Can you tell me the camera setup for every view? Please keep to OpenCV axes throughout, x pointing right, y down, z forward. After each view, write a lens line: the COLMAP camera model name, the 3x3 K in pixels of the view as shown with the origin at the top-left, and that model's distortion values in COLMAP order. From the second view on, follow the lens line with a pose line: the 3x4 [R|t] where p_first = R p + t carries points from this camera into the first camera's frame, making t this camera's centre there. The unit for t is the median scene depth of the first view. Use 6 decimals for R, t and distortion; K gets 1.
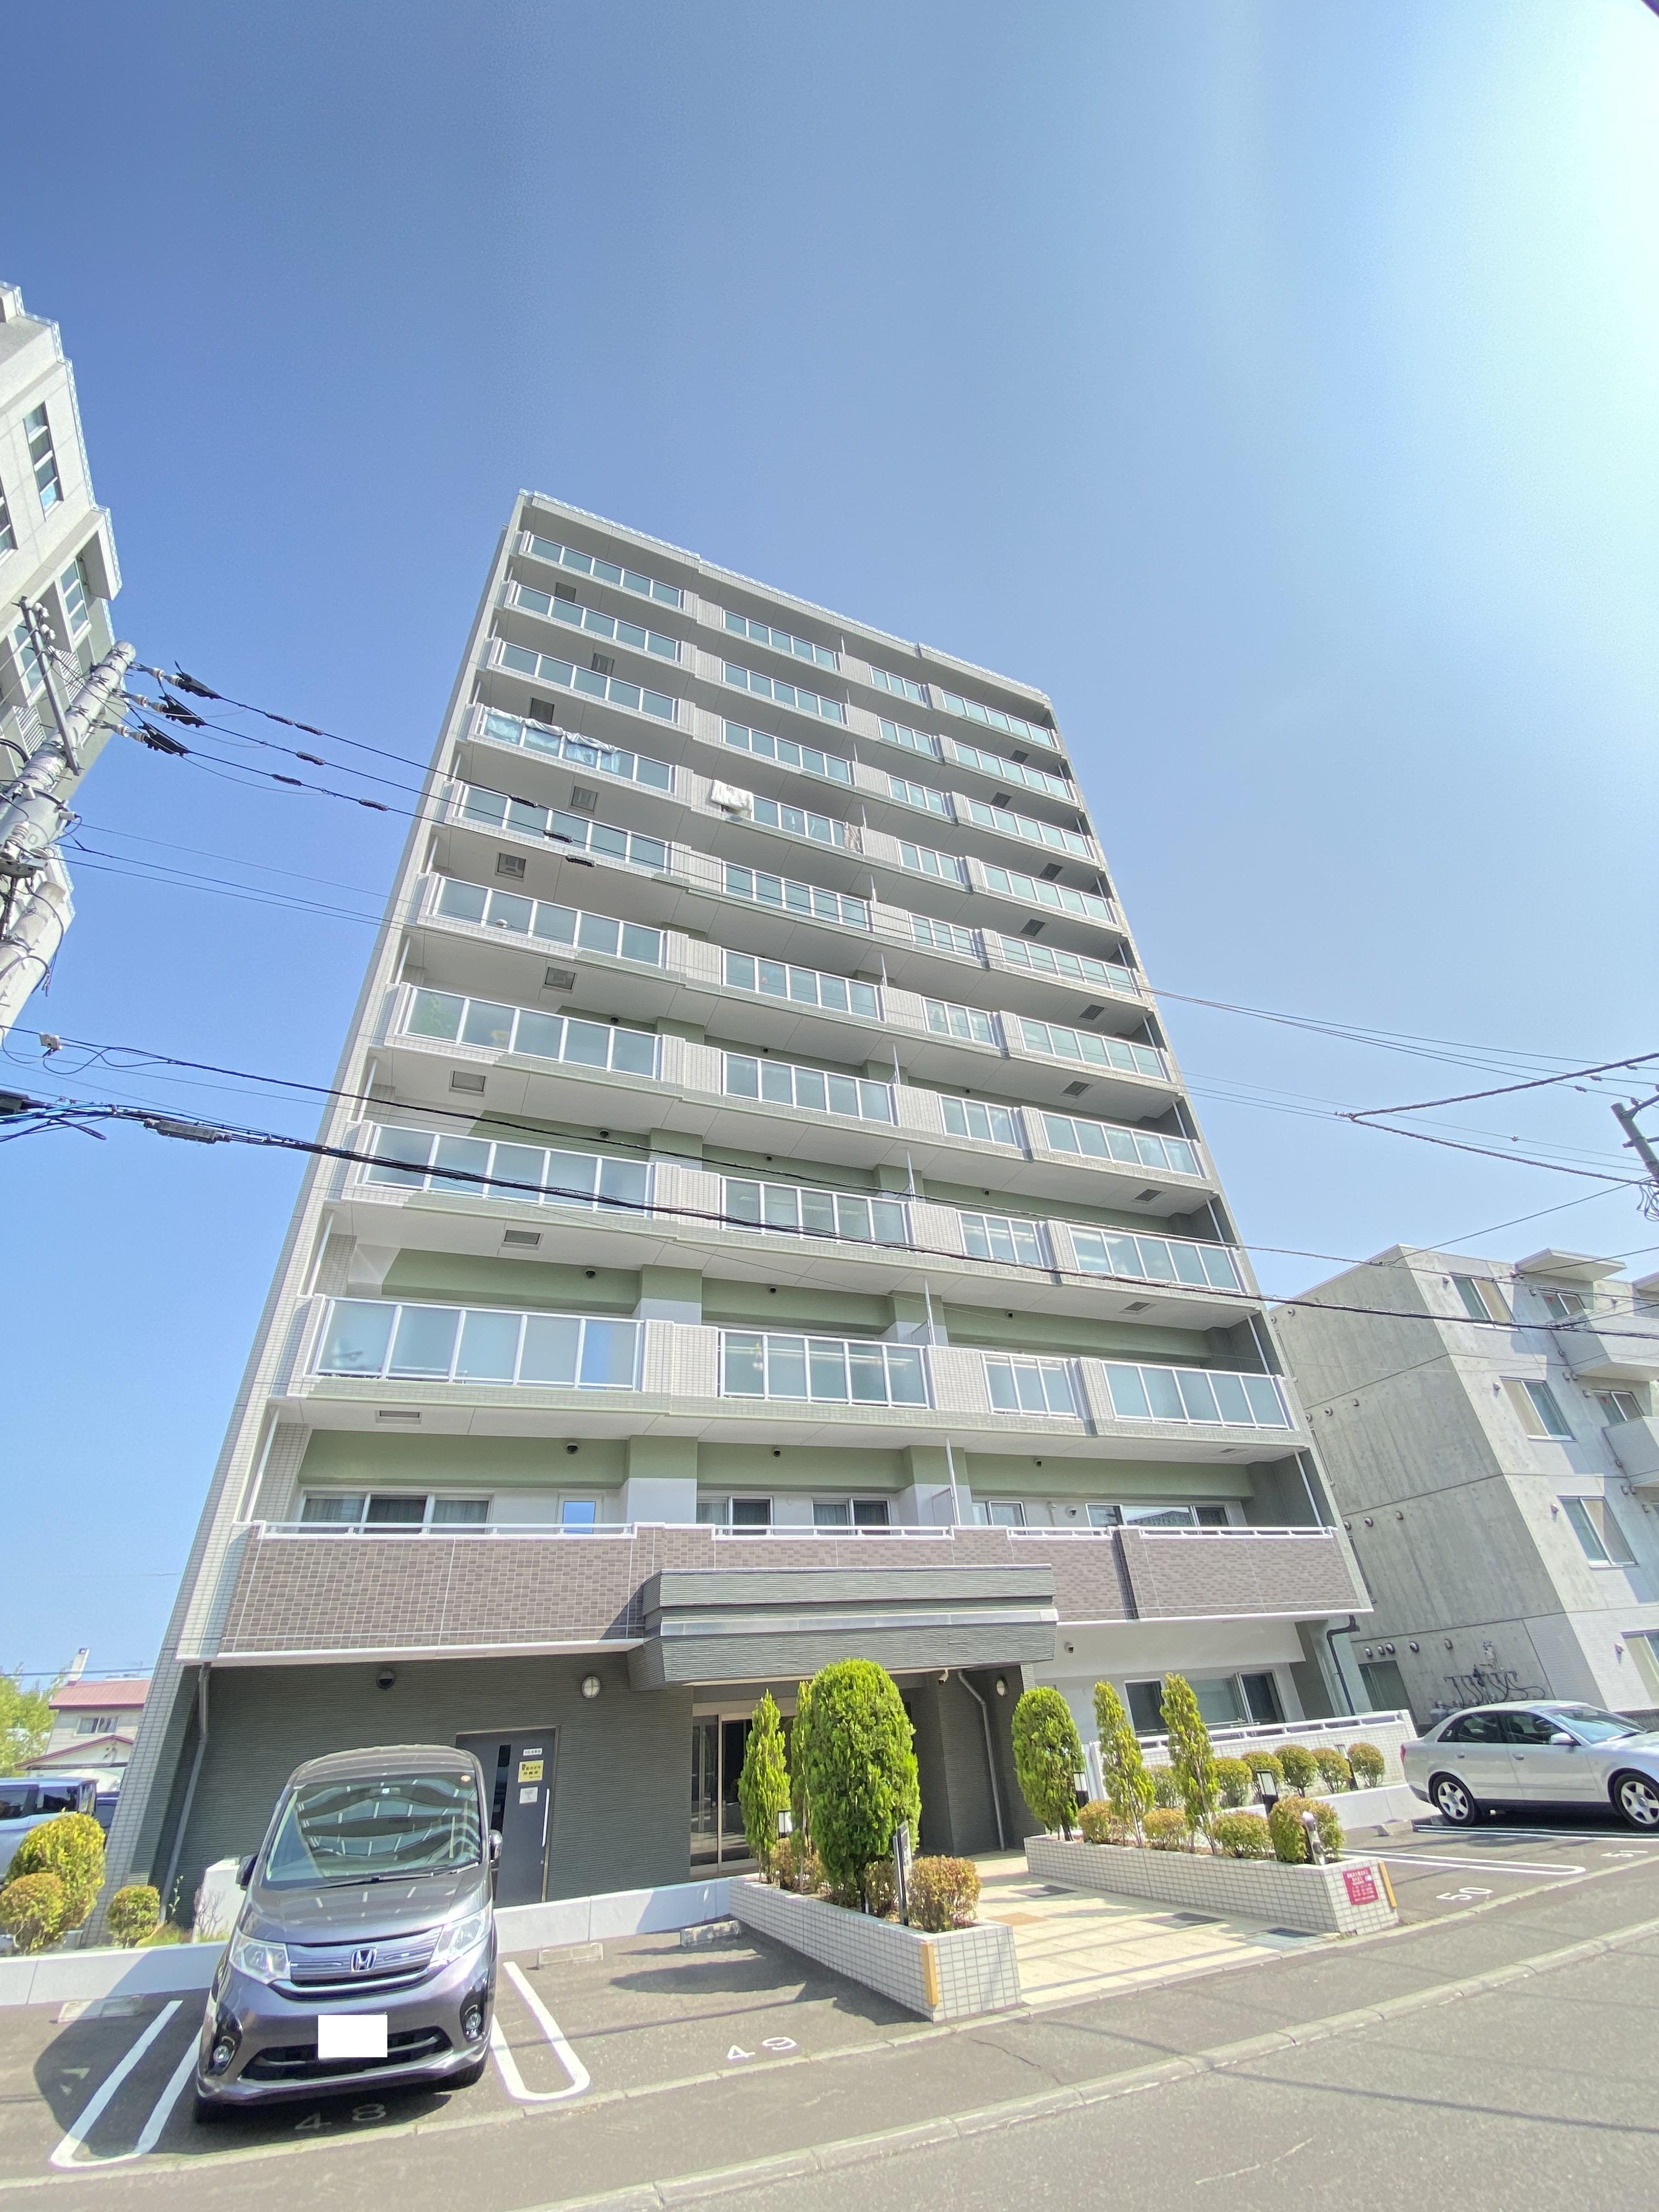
lens RADIAL K [[904.7, 0, 814.1], [0, 904.7, 1104.9], [0, 0, 1]] dist [-0.011011, -0.001273]
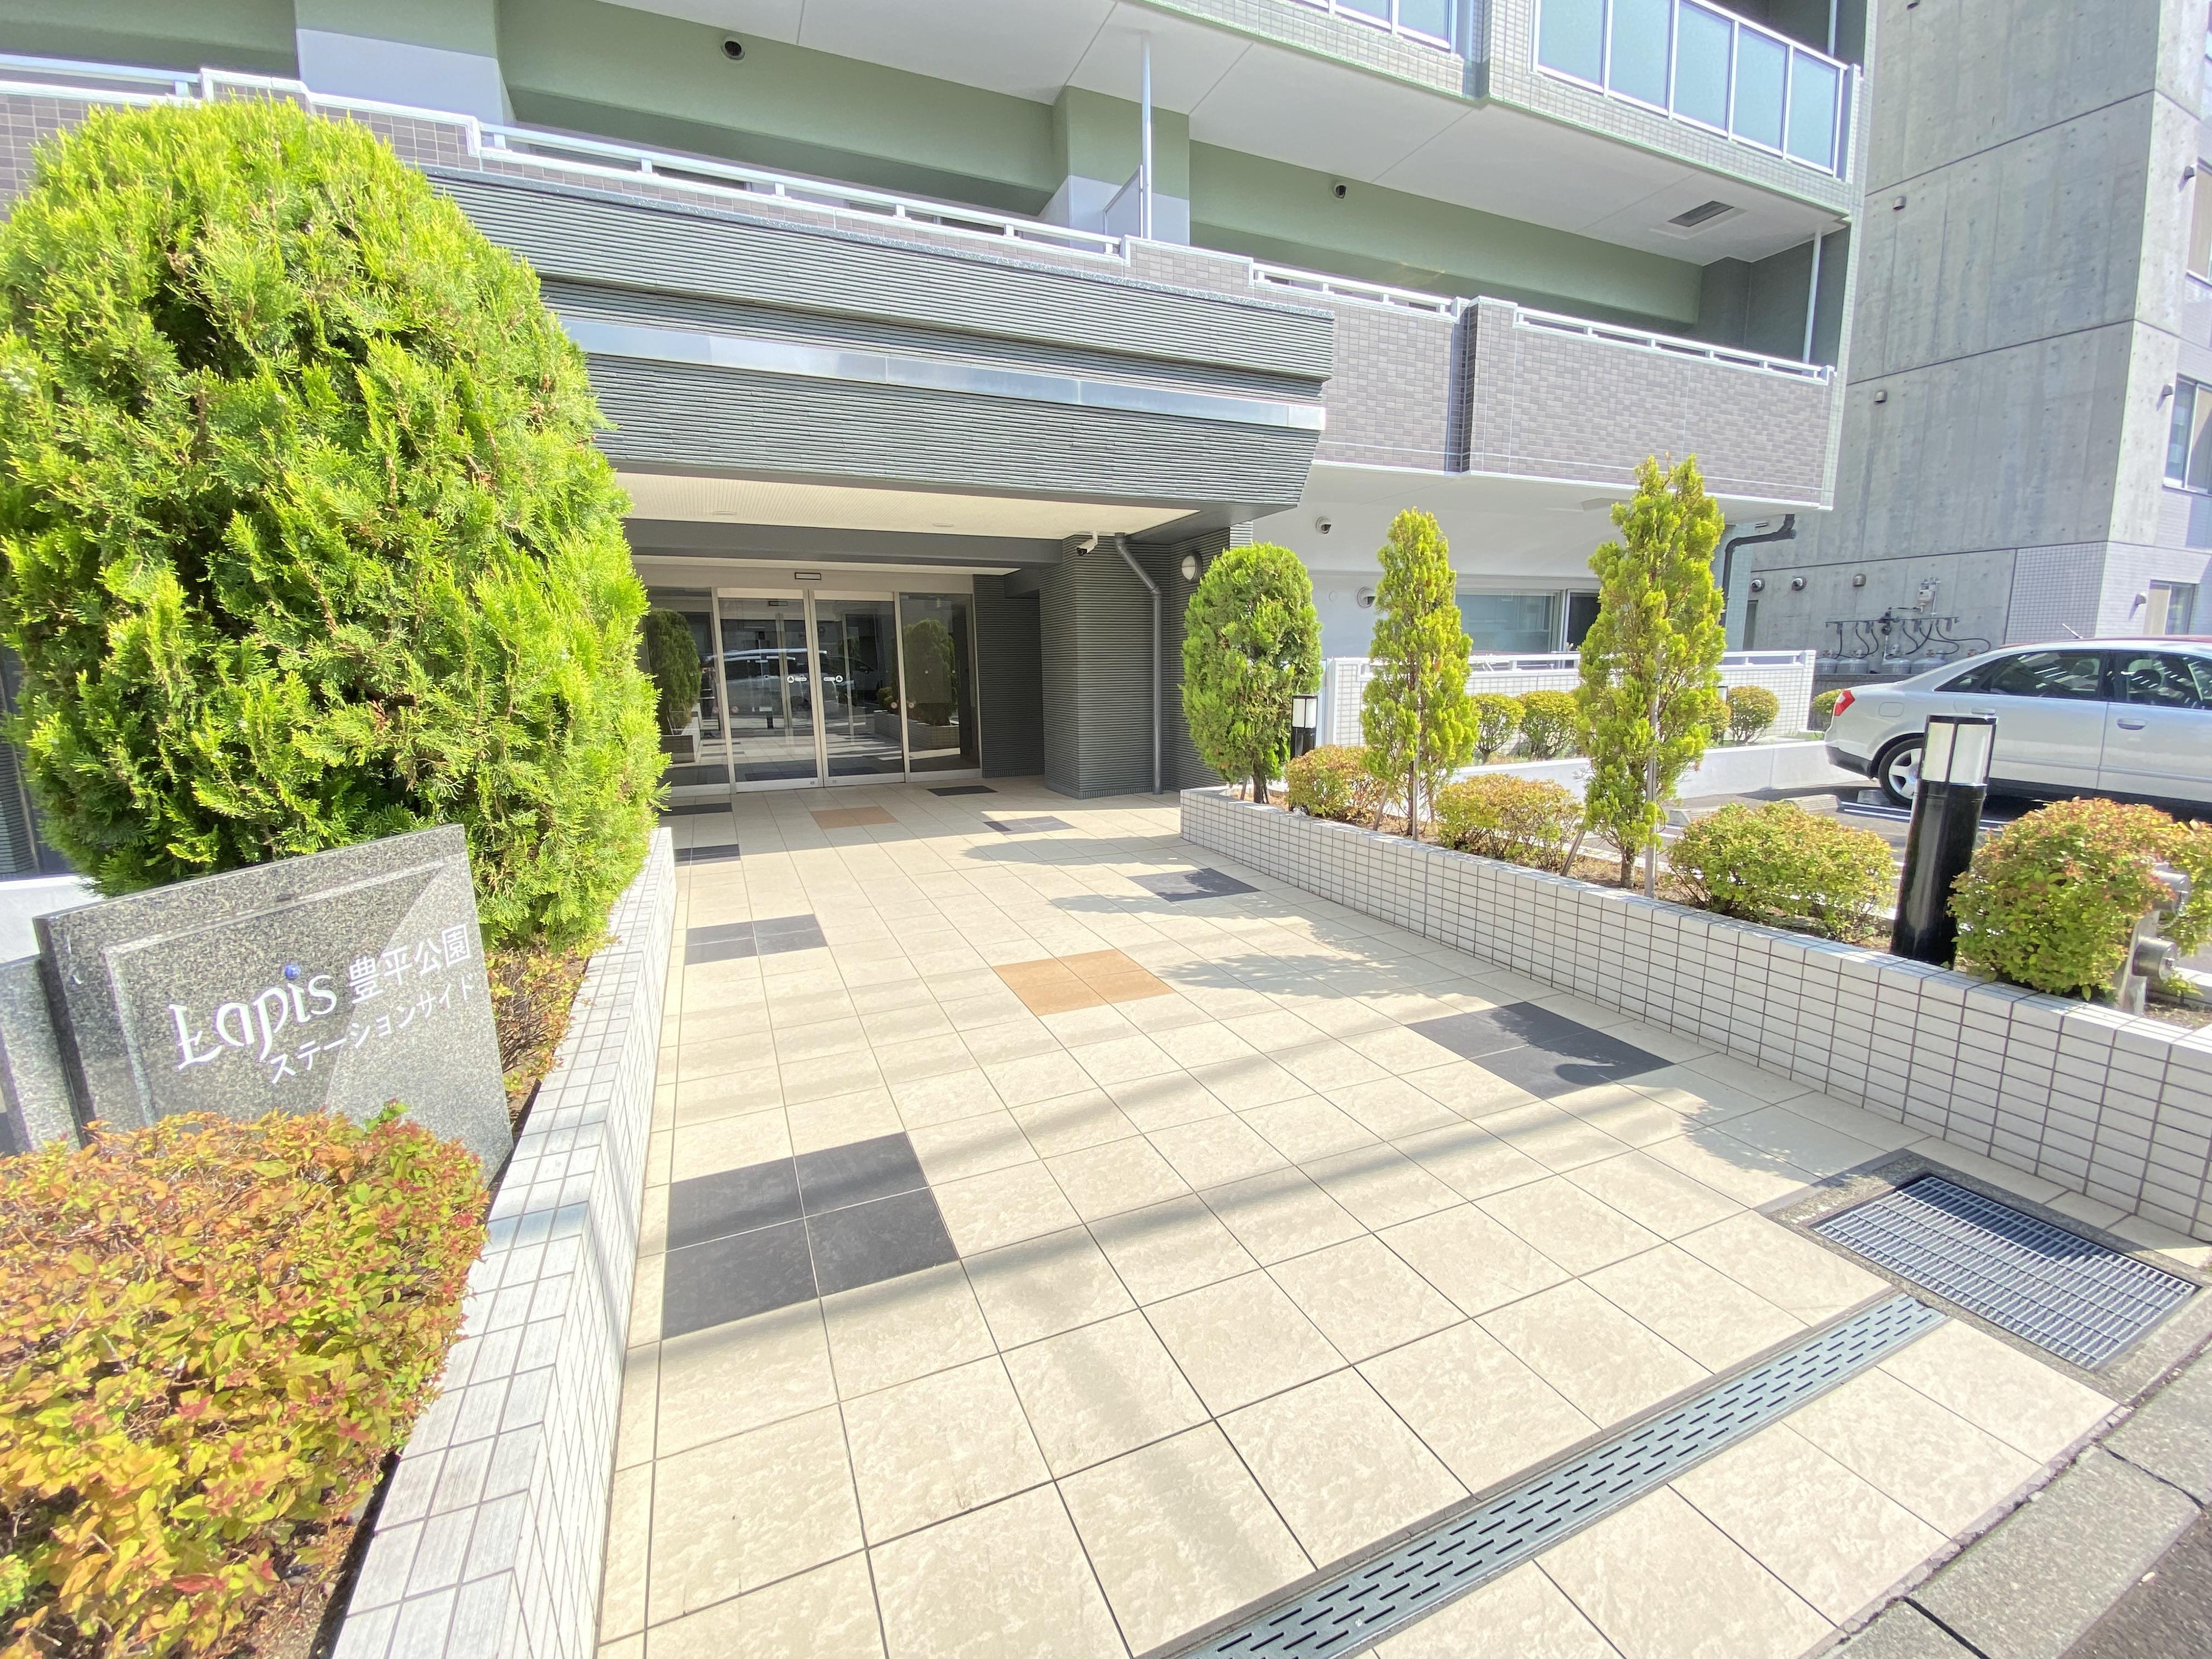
lens RADIAL K [[904.7, 0, 1096.7], [0, 904.7, 824.2], [0, 0, 1]] dist [-0.011011, -0.001273]
pose [[0.998509, 0.040425, 0.036689, 0.148910], [-0.054544, 0.710503, 0.701577, 0.406720], [0.002293, -0.702532, 0.711648, 0.538407]]
